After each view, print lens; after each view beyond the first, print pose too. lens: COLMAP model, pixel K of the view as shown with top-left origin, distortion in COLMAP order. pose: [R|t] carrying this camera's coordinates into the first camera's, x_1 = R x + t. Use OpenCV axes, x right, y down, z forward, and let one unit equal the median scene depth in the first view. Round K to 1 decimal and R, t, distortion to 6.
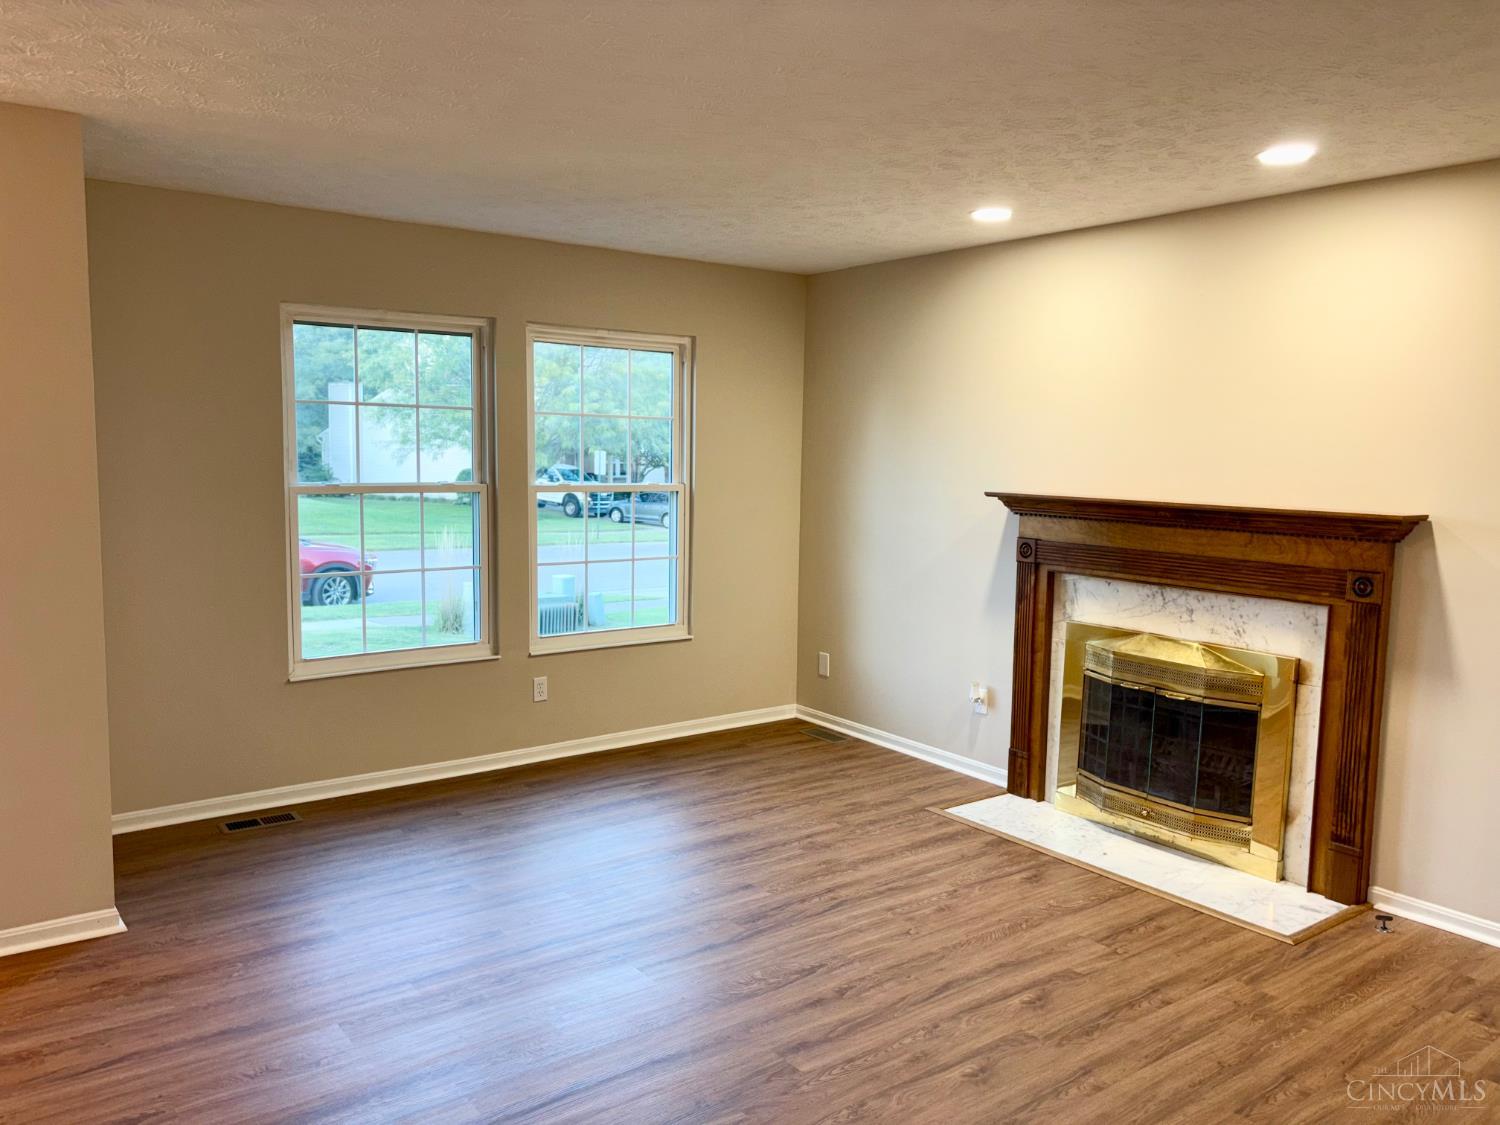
lens RADIAL K [[1126.0, 0, 742.4], [0, 1126.0, 558.2], [0, 0, 1]] dist [0.038698, -0.060506]
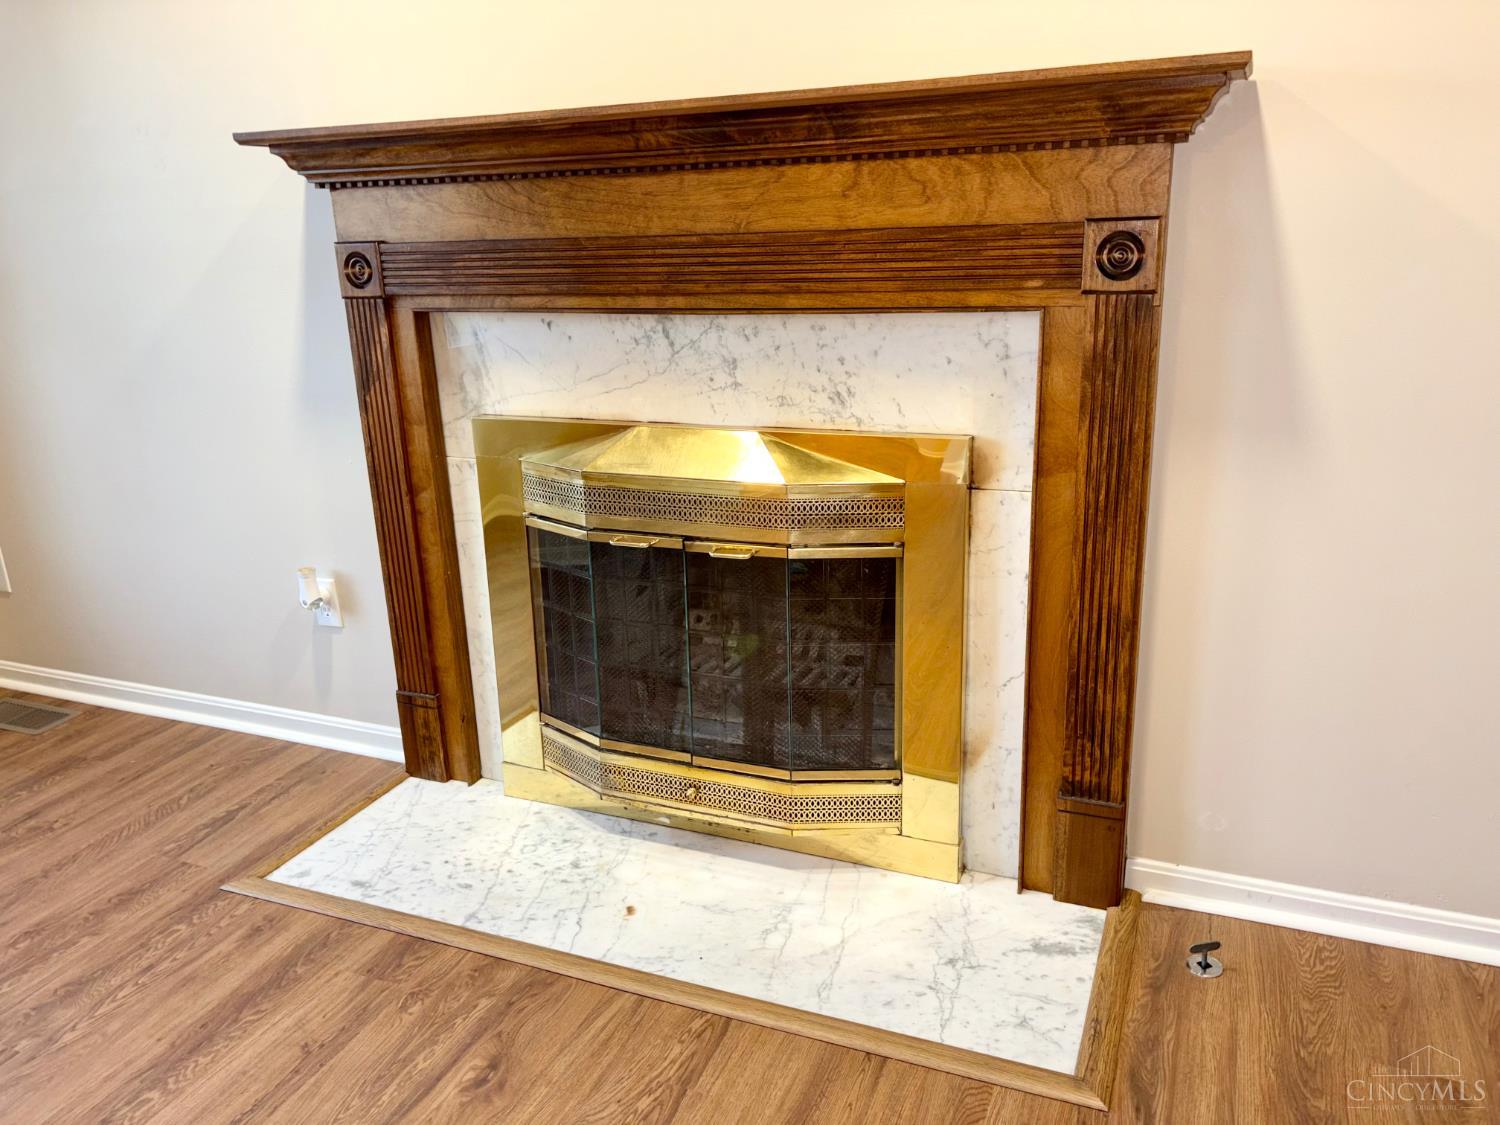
lens RADIAL K [[1126.0, 0, 759.7], [0, 1126.0, 566.1], [0, 0, 1]] dist [0.038698, -0.060506]
pose [[0.854498, -0.196250, 0.480957, 0.165827], [0.100291, 0.970795, 0.217941, 0.027871], [-0.509682, -0.137995, 0.849224, 0.581824]]
